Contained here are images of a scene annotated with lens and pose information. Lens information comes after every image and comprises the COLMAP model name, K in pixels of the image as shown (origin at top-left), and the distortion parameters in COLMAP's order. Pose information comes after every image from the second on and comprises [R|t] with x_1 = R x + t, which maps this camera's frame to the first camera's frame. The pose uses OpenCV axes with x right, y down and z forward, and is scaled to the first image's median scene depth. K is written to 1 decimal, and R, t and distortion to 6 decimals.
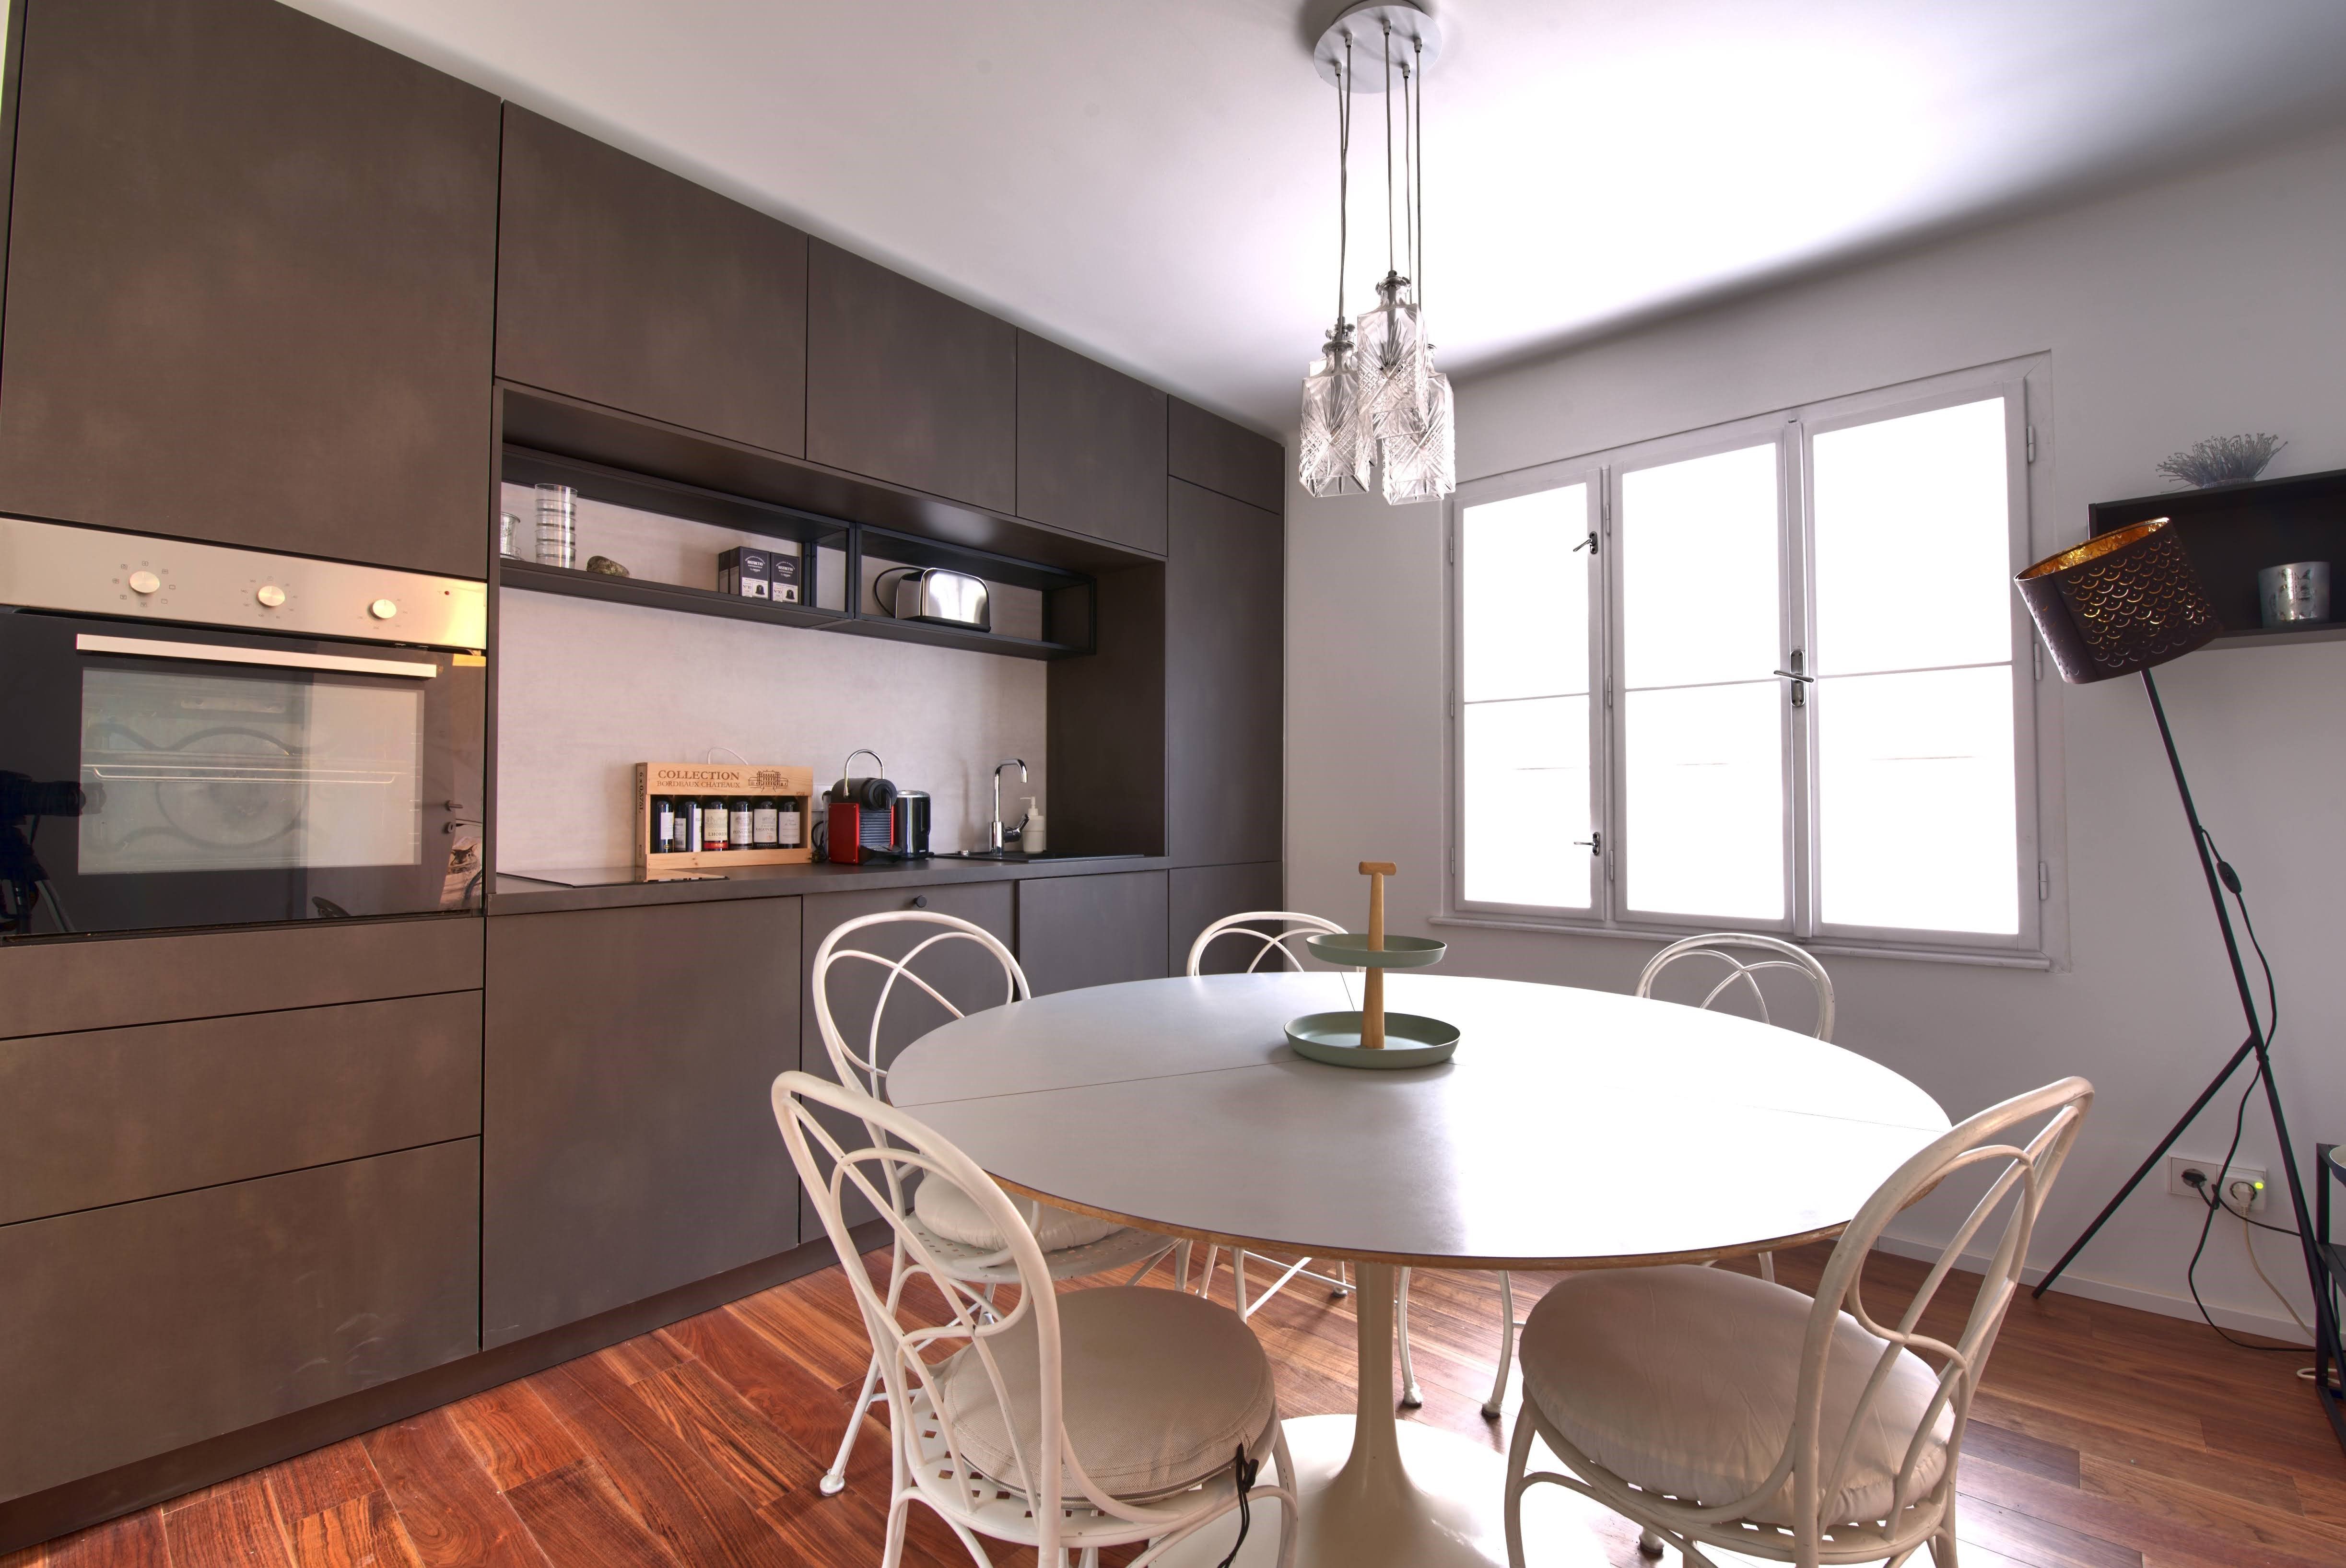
lens RADIAL K [[1017.8, 0, 1176.1], [0, 1017.8, 787.2], [0, 0, 1]] dist [-0.000922, -0.011757]
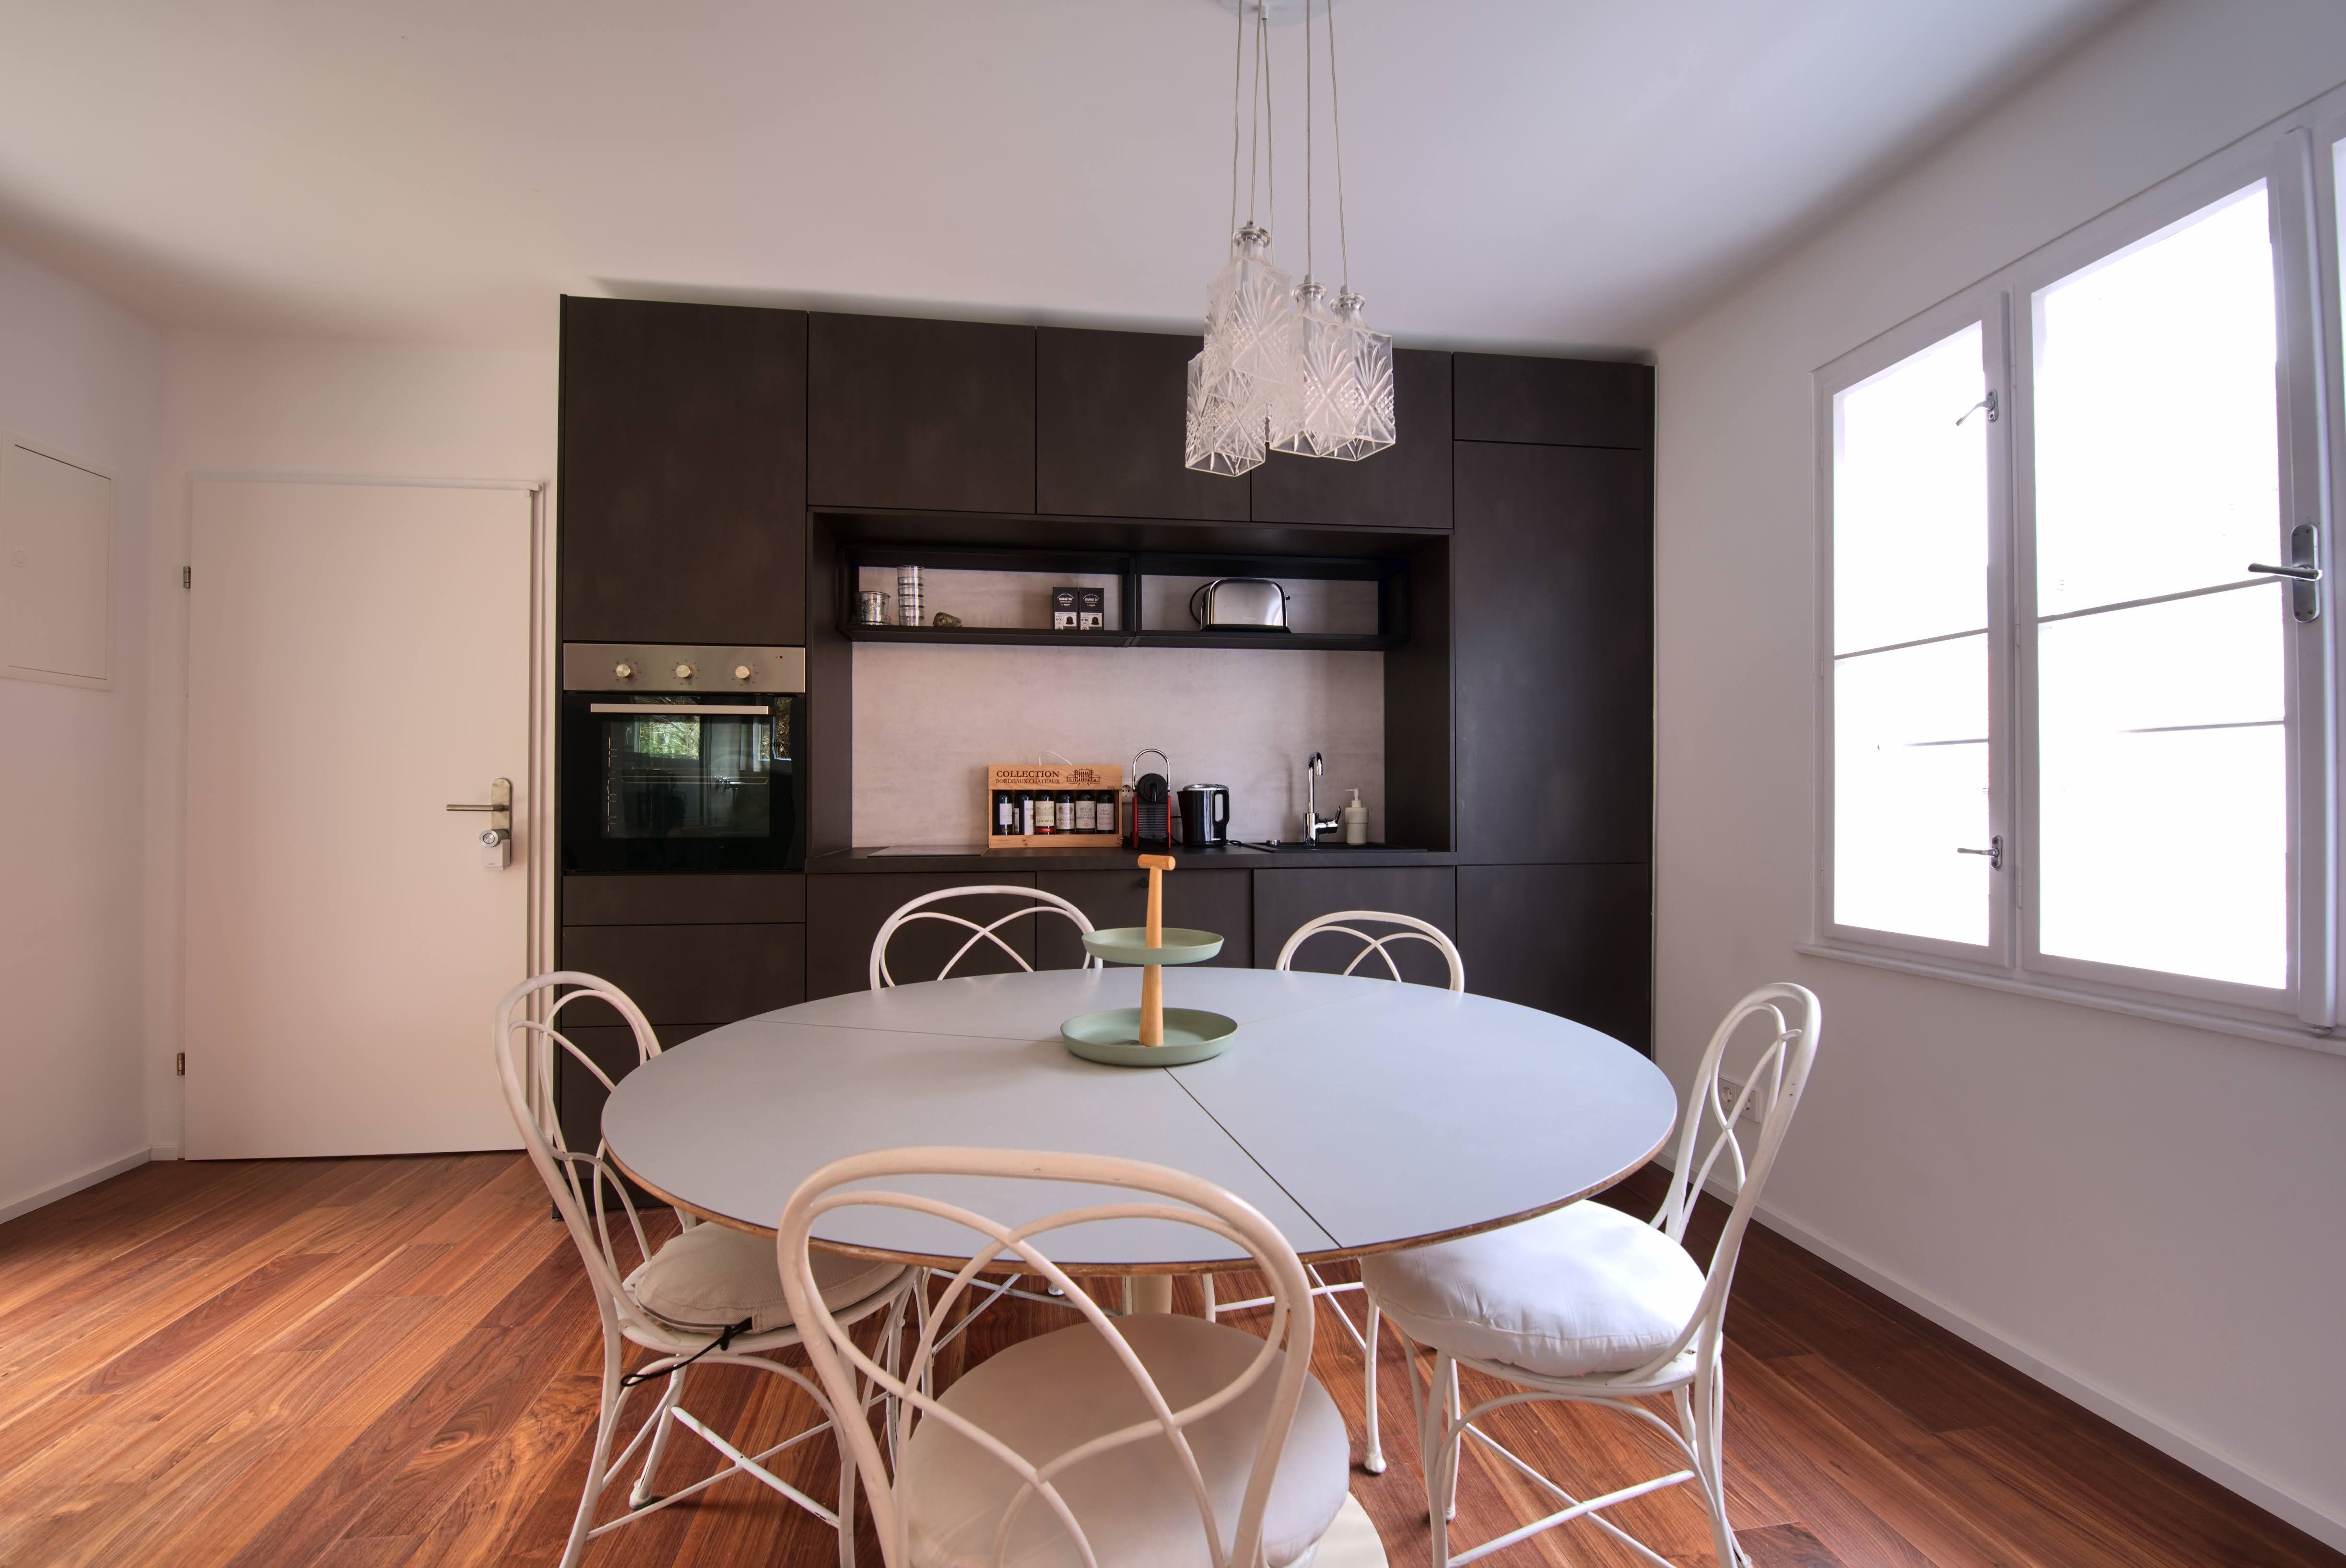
lens RADIAL K [[1017.8, 0, 1176.1], [0, 1017.8, 787.2], [0, 0, 1]] dist [-0.000922, -0.011757]
pose [[0.761722, -0.008590, -0.647847, 0.470736], [0.013705, 0.999902, 0.002856, 0.003271], [0.647759, -0.011054, 0.761765, 0.151777]]
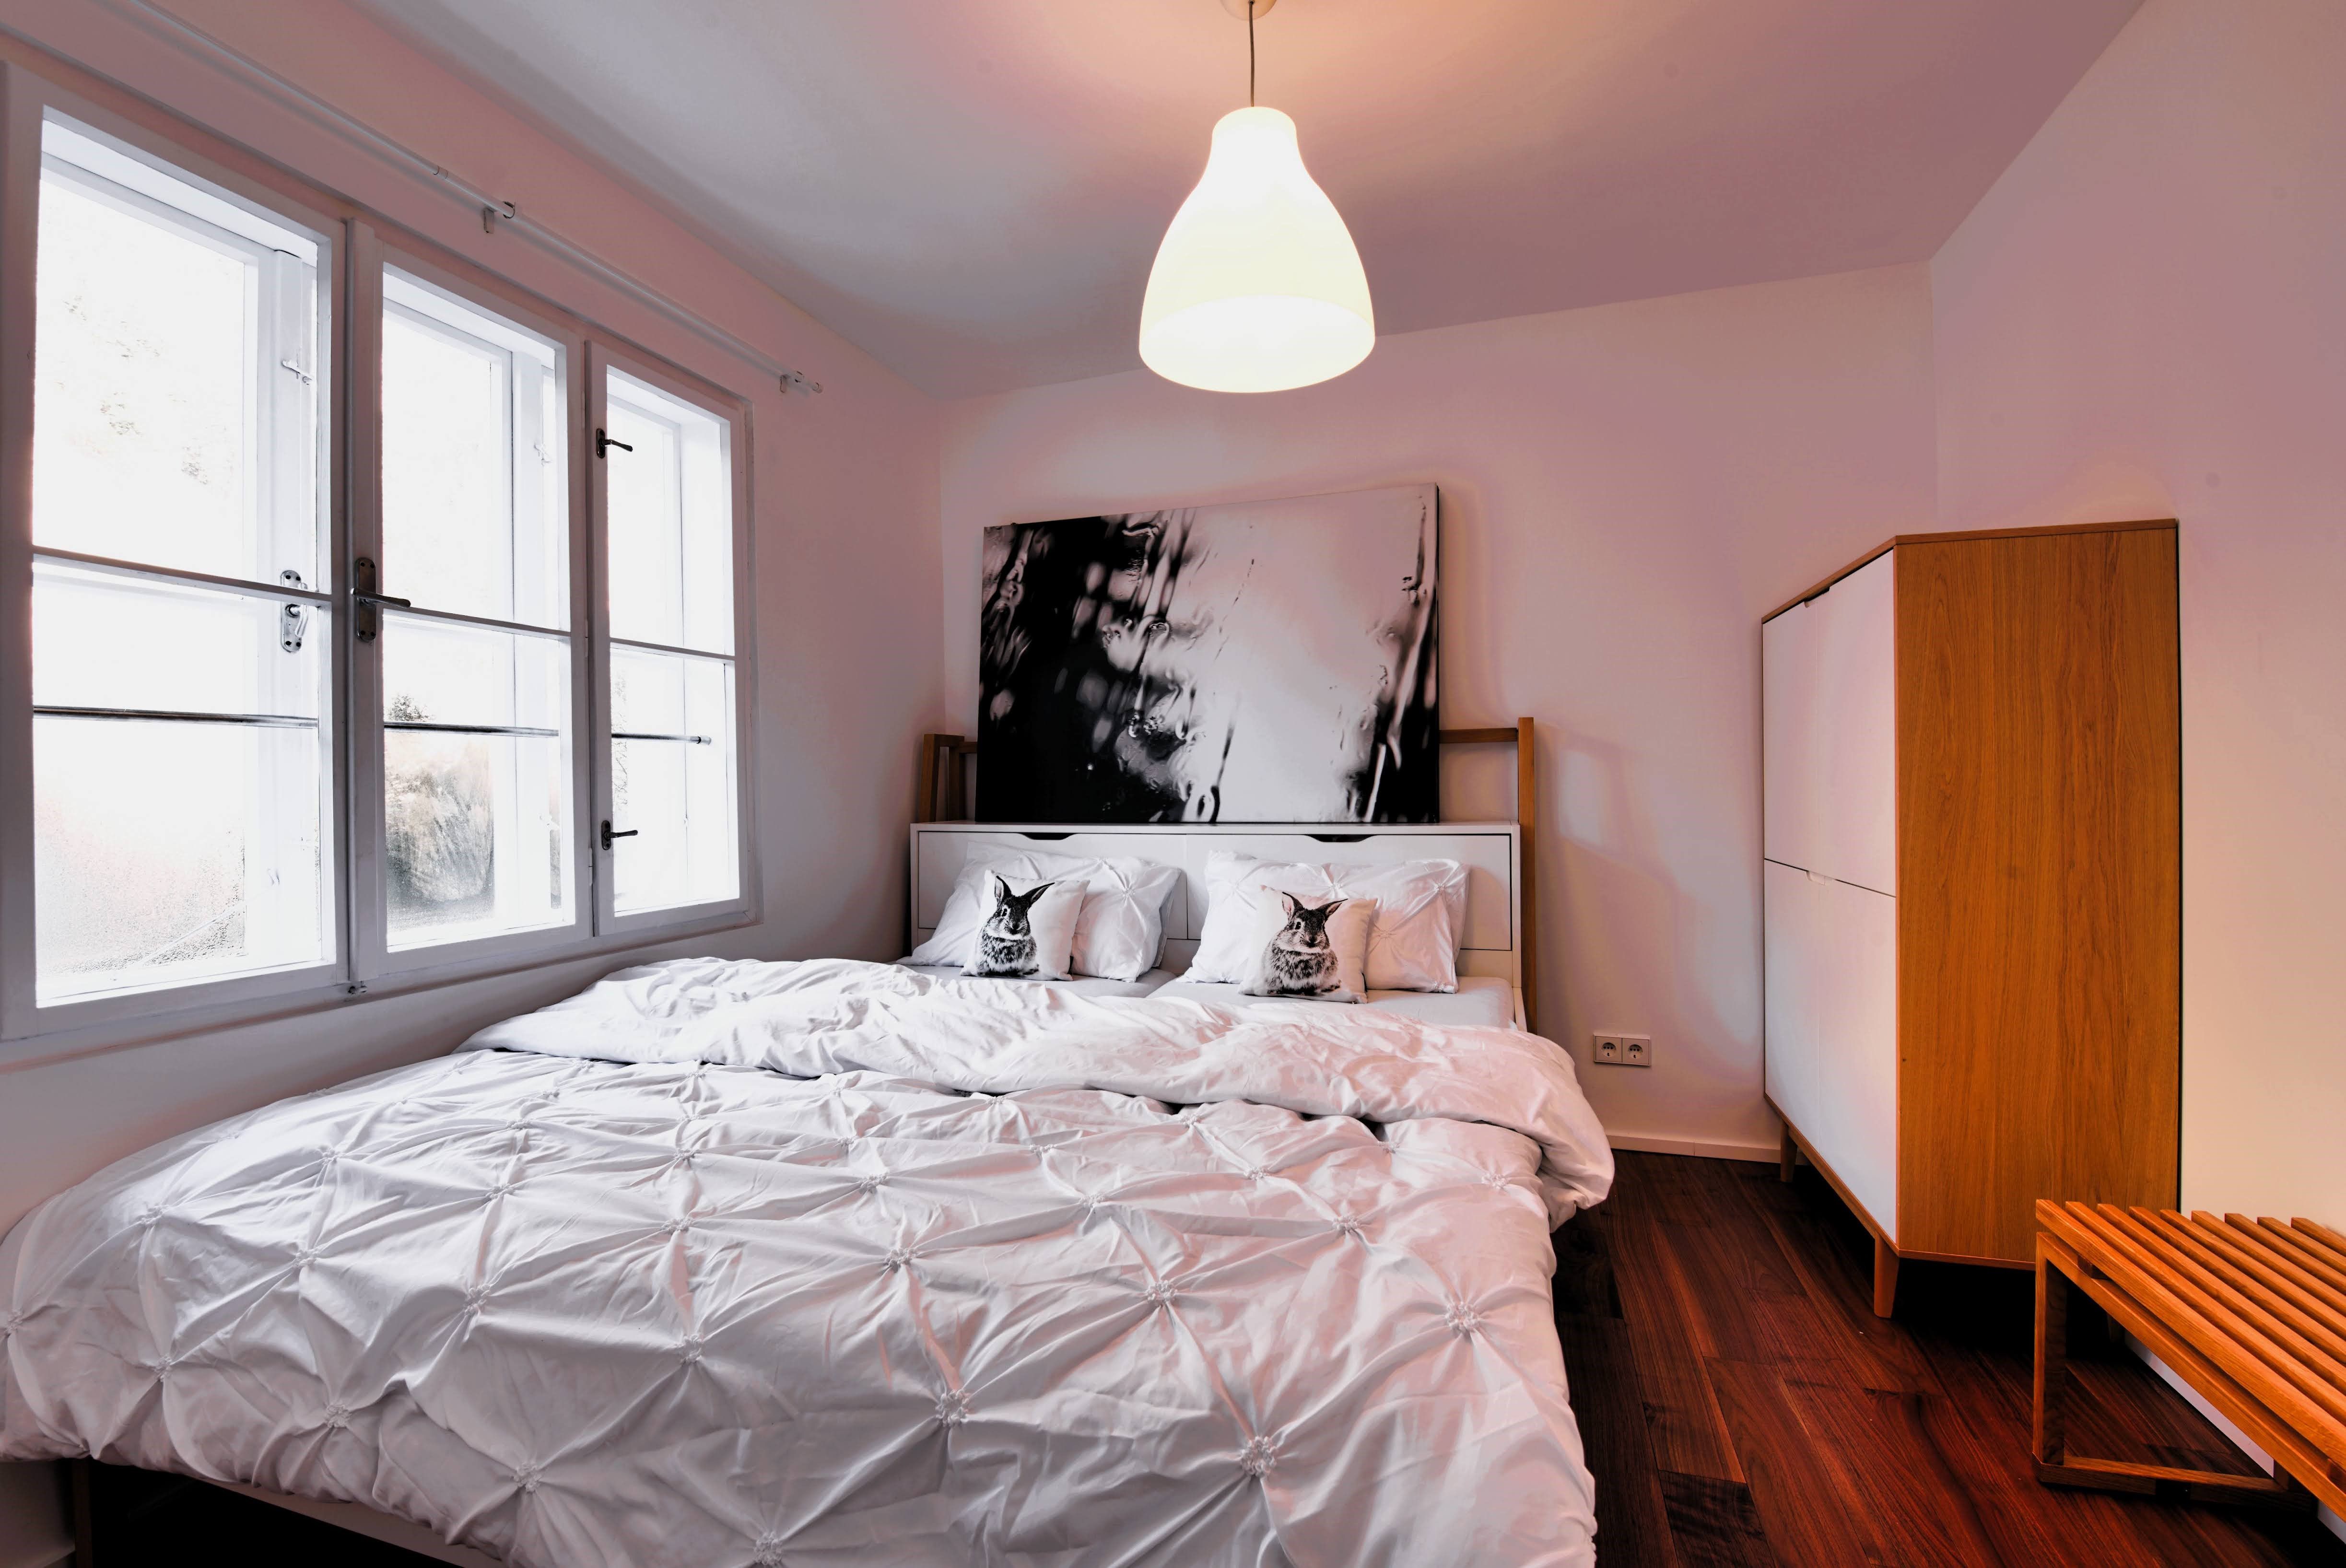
lens RADIAL K [[1017.8, 0, 1176.1], [0, 1017.8, 787.2], [0, 0, 1]] dist [-0.000922, -0.011757]
pose [[-0.403281, -0.004792, 0.915064, -0.484620], [-0.008295, 0.999964, 0.001581, 0.013407], [-0.915039, -0.006953, -0.403306, 0.982190]]
